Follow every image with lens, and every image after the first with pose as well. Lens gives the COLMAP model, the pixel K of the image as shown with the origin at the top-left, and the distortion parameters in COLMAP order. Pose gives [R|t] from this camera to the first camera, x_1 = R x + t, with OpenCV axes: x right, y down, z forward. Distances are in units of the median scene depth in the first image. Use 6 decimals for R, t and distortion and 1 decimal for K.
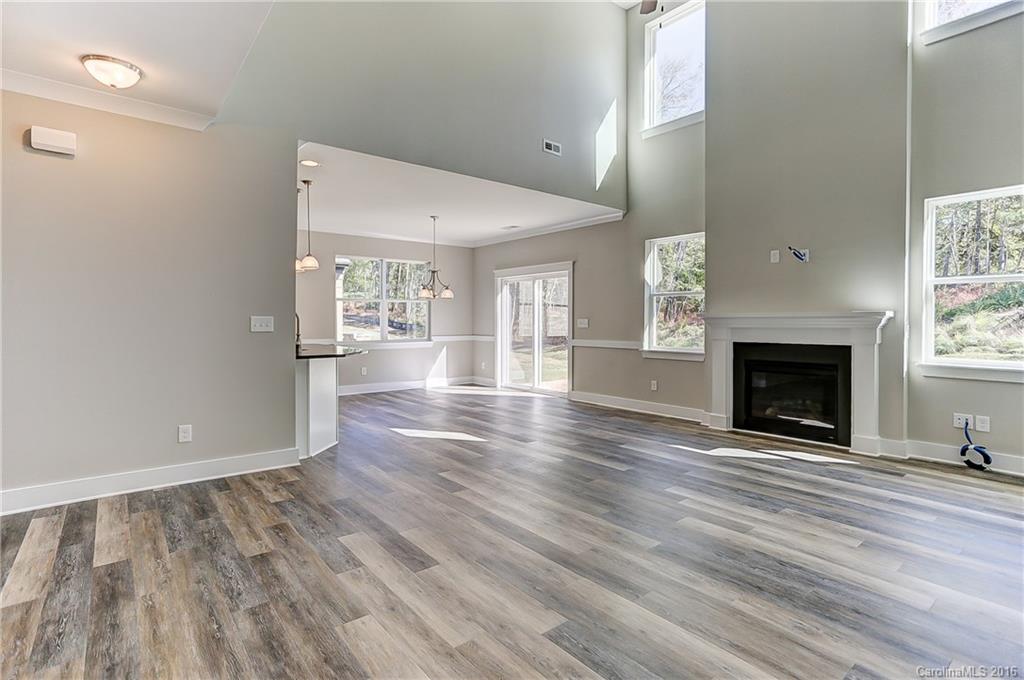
lens RADIAL K [[518.1, 0, 510.8], [0, 518.1, 320.1], [0, 0, 1]] dist [-0.025334, 0.001279]
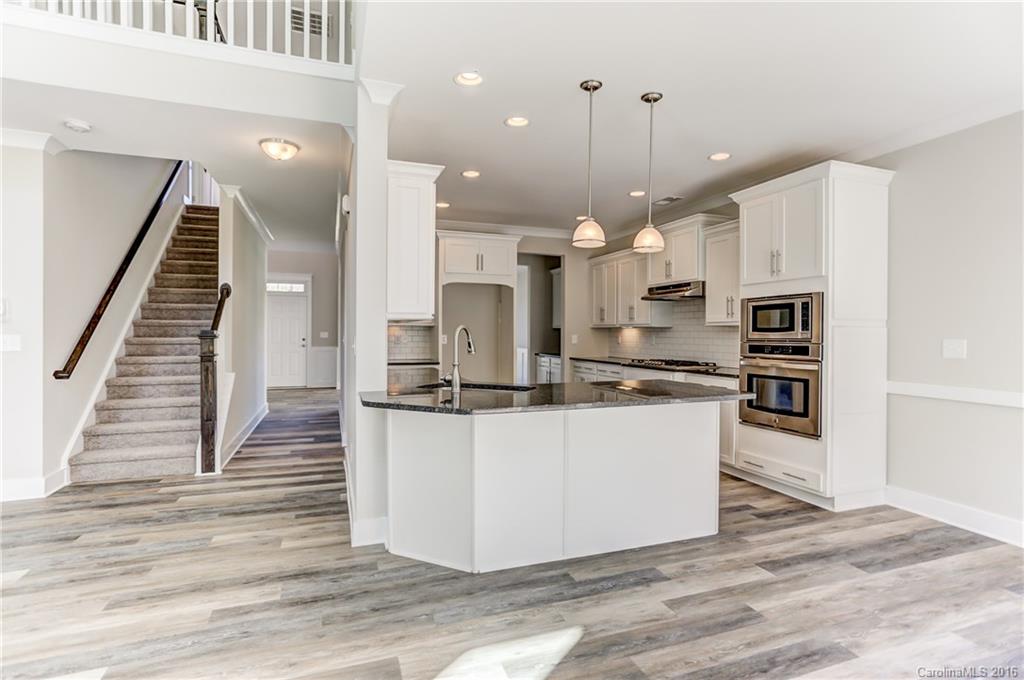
lens RADIAL K [[497.9, 0, 509.4], [0, 497.9, 331.1], [0, 0, 1]] dist [-0.040617, 0.027038]
pose [[-0.324067, -0.002633, -0.946030, 0.101586], [-0.001944, 0.999996, -0.002118, -0.008242], [0.946032, 0.001153, -0.324071, 0.894520]]
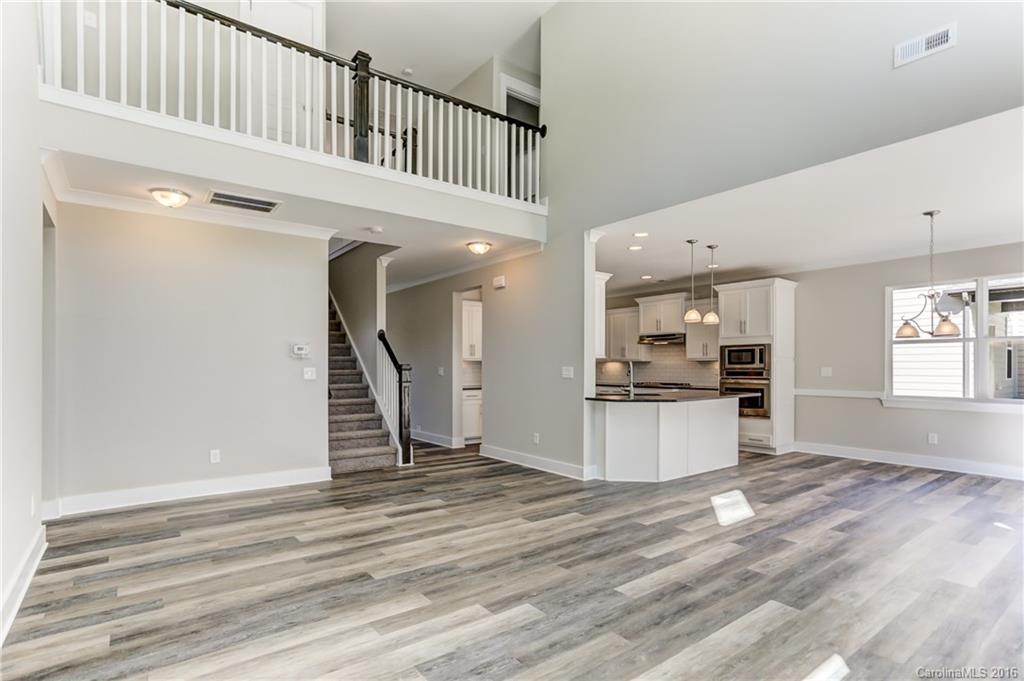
lens RADIAL K [[498.7, 0, 508.0], [0, 498.7, 365.3], [0, 0, 1]] dist [-0.020901, 0.000242]
pose [[-0.034472, -0.001201, -0.999405, 0.541627], [0.001674, 0.999998, -0.001259, -0.006273], [0.999404, -0.001717, -0.034470, 0.535899]]
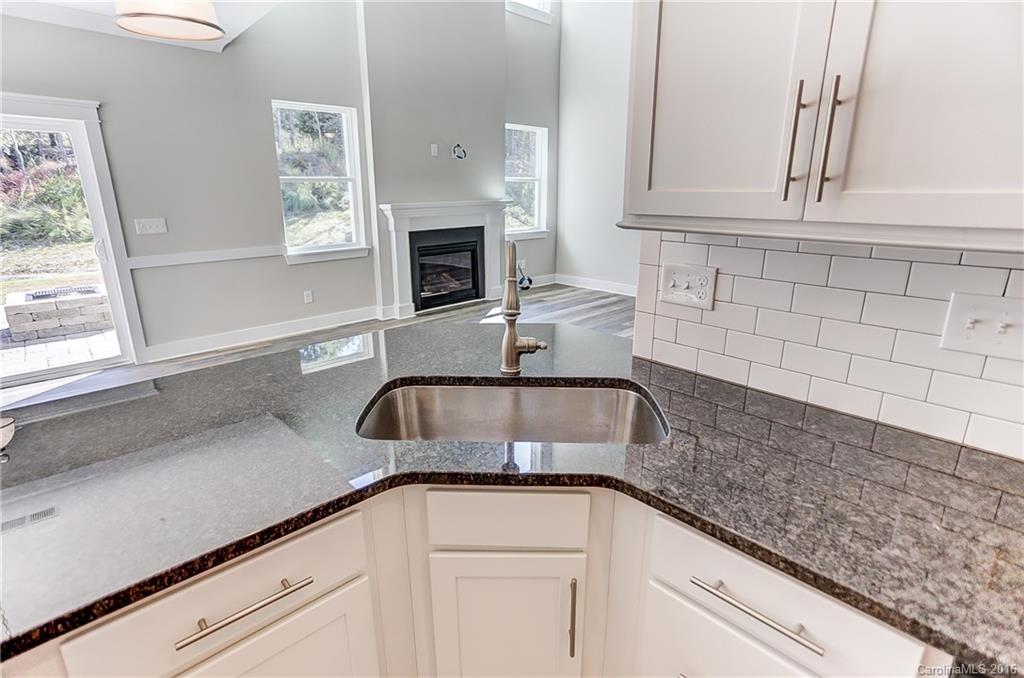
lens RADIAL K [[503.2, 0, 520.2], [0, 503.2, 314.8], [0, 0, 1]] dist [-0.070923, 0.037652]
pose [[-0.102434, -0.244670, 0.964180, -0.494003], [0.002749, 0.969206, 0.246238, -0.033774], [-0.994736, 0.027874, -0.098607, 0.735468]]
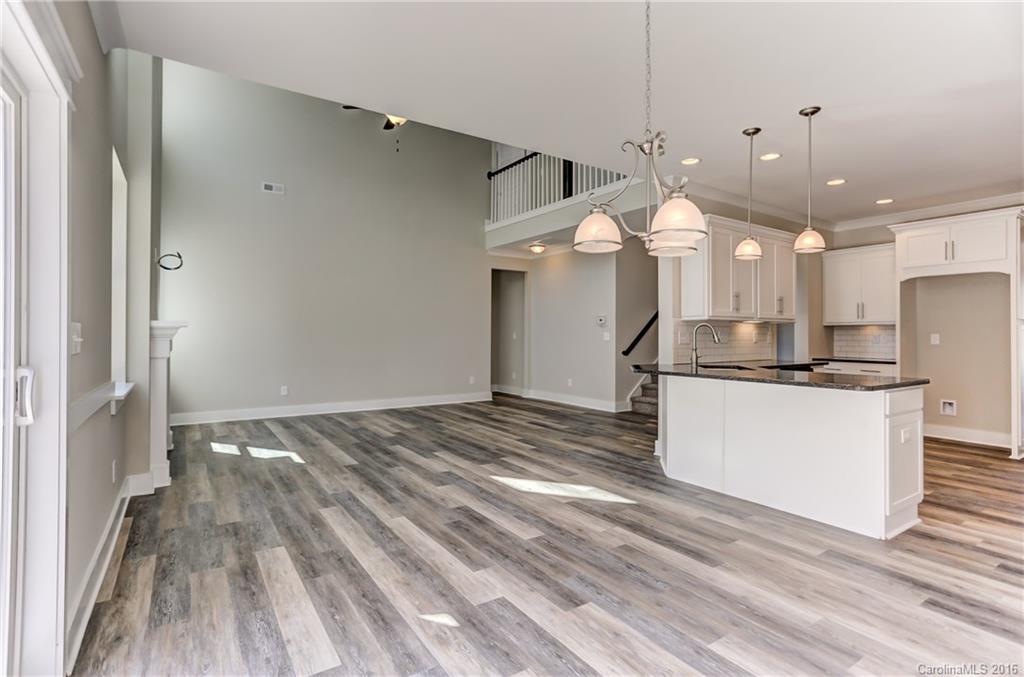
lens RADIAL K [[502.2, 0, 516.0], [0, 502.2, 326.6], [0, 0, 1]] dist [-0.042442, 0.028359]
pose [[-0.997125, -0.004642, 0.075628, -0.109139], [-0.005992, 0.999827, -0.017631, 0.003473], [-0.075533, -0.018034, -0.996980, 1.379270]]
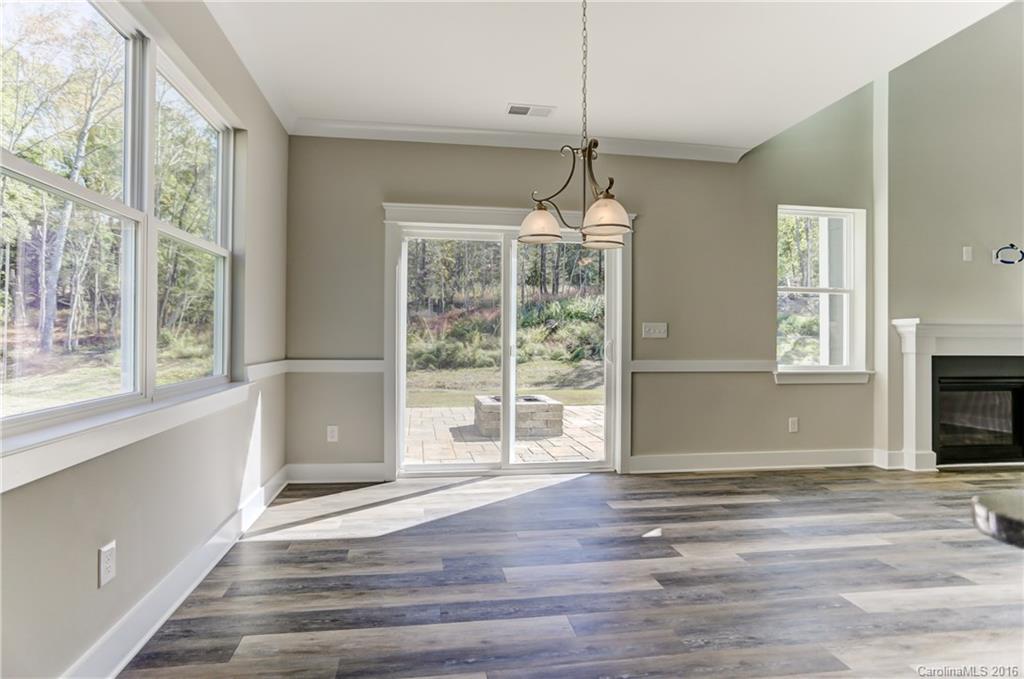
lens RADIAL K [[512.8, 0, 489.3], [0, 512.8, 342.8], [0, 0, 1]] dist [-0.046179, 0.029642]
pose [[0.507778, -0.004027, 0.861478, -0.469671], [-0.008843, 0.999912, 0.009887, 0.017471], [-0.861442, -0.012639, 0.507698, 0.983267]]
